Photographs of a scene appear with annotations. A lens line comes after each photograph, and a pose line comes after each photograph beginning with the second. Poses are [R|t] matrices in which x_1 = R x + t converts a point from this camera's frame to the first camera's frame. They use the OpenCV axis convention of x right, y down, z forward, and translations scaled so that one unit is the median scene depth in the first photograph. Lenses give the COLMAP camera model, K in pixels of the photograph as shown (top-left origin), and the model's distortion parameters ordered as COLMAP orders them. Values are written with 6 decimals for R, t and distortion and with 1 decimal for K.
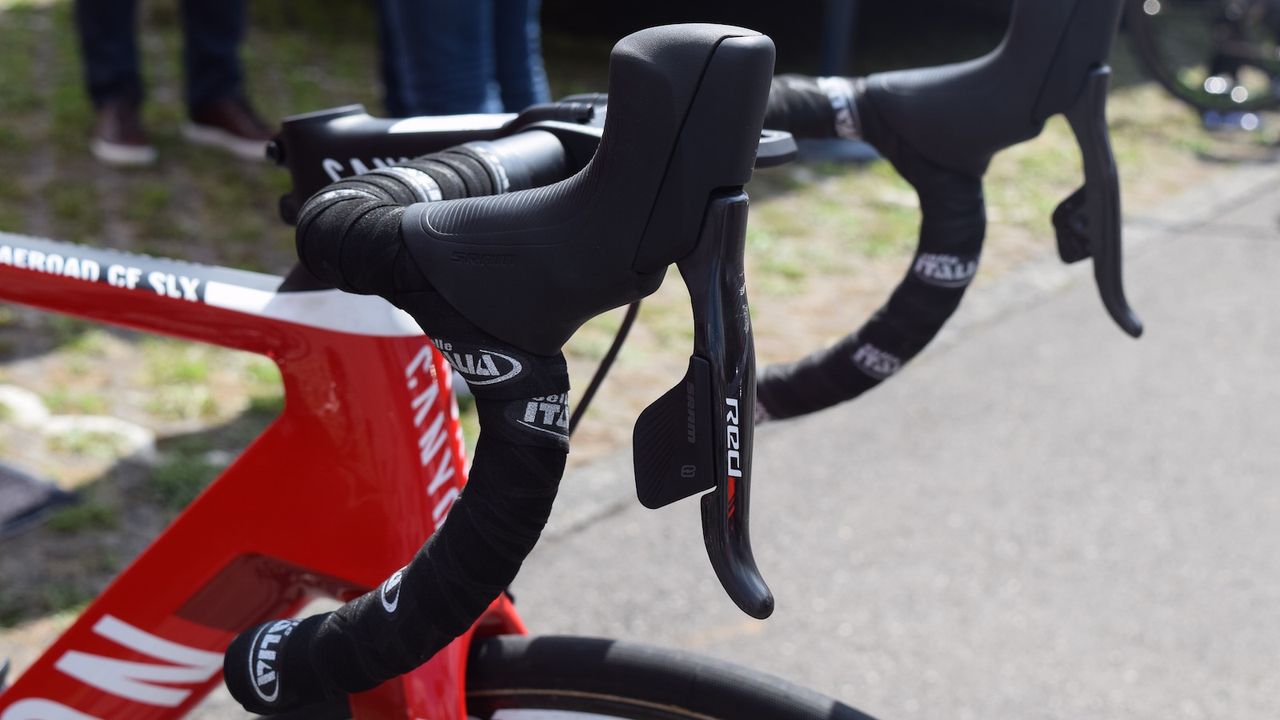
lens RADIAL K [[2170.3, 0, 640.0], [0, 2170.3, 360.0], [0, 0, 1]] dist [-0.010603, -0.014309]
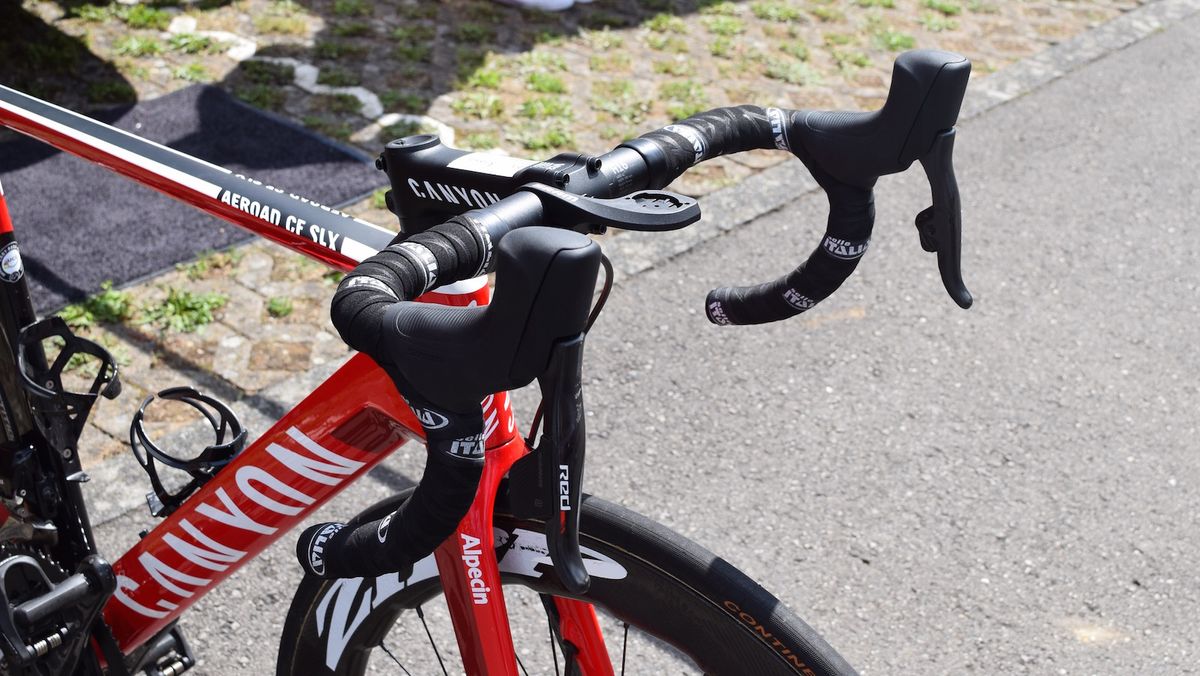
lens RADIAL K [[1609.0, 0, 643.9], [0, 1609.0, 336.2], [0, 0, 1]] dist [-0.038588, 0.011575]
pose [[0.988921, 0.073659, -0.128880, 0.196676], [-0.046364, 0.978035, 0.203220, -0.254585], [0.141018, -0.194993, 0.970614, -0.099699]]
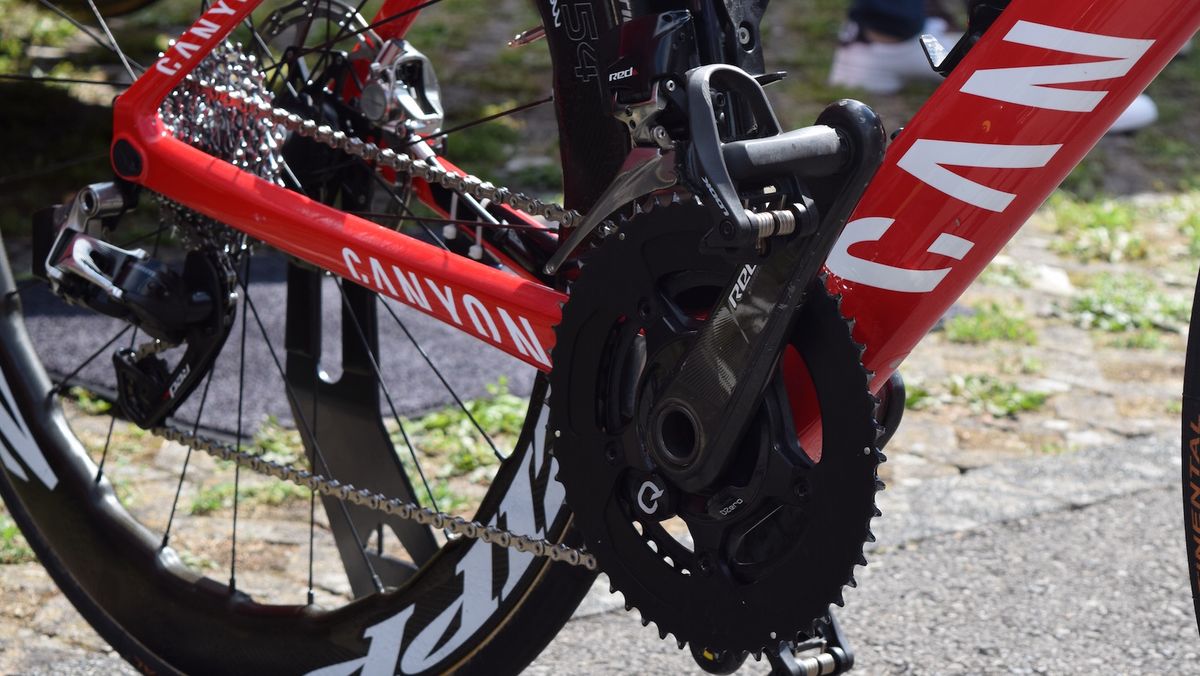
lens RADIAL K [[3132.9, 0, 706.0], [0, 3132.9, 339.2], [0, 0, 1]] dist [0.065268, 0.389793]
pose [[0.958466, 0.018898, -0.284581, -0.149716], [-0.041332, 0.996473, -0.073034, 0.627696], [0.282197, 0.081763, 0.955866, -0.307837]]
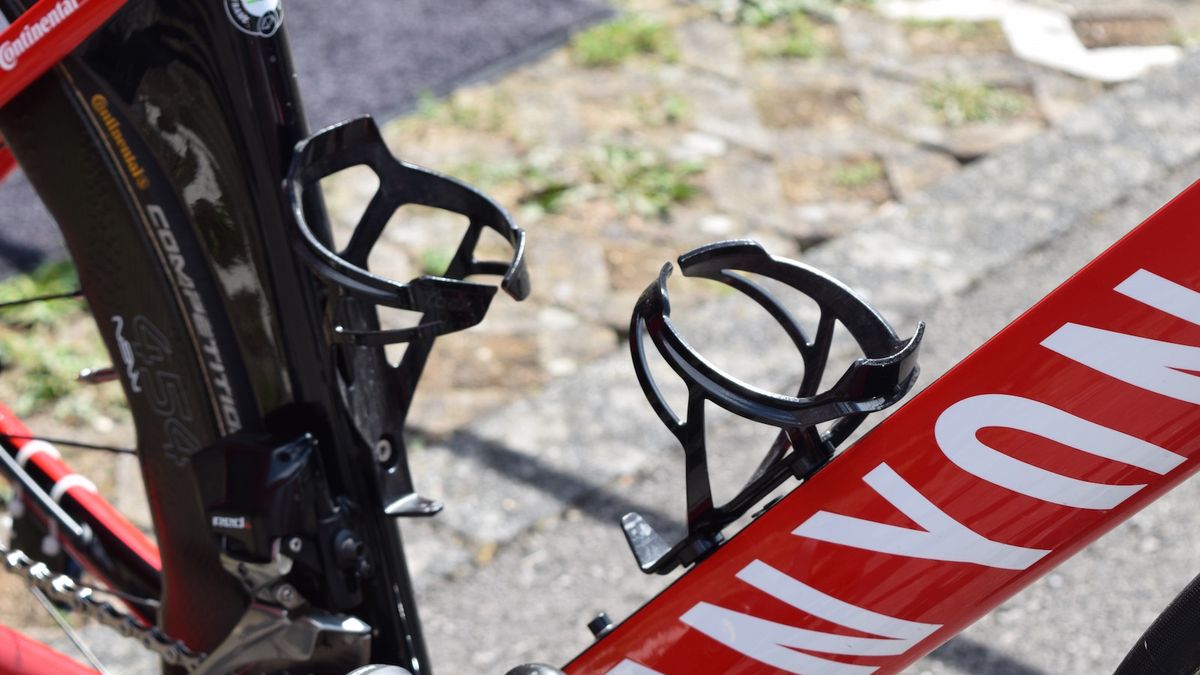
lens RADIAL K [[3214.7, 0, 600.0], [0, 3214.7, 337.5], [0, 0, 1]] dist [-0.062803, 1.511418]
pose [[0.982059, 0.013148, -0.188116, -0.297136], [0.018731, 0.985832, 0.166686, -0.026800], [0.187643, -0.167219, 0.967899, 0.090507]]
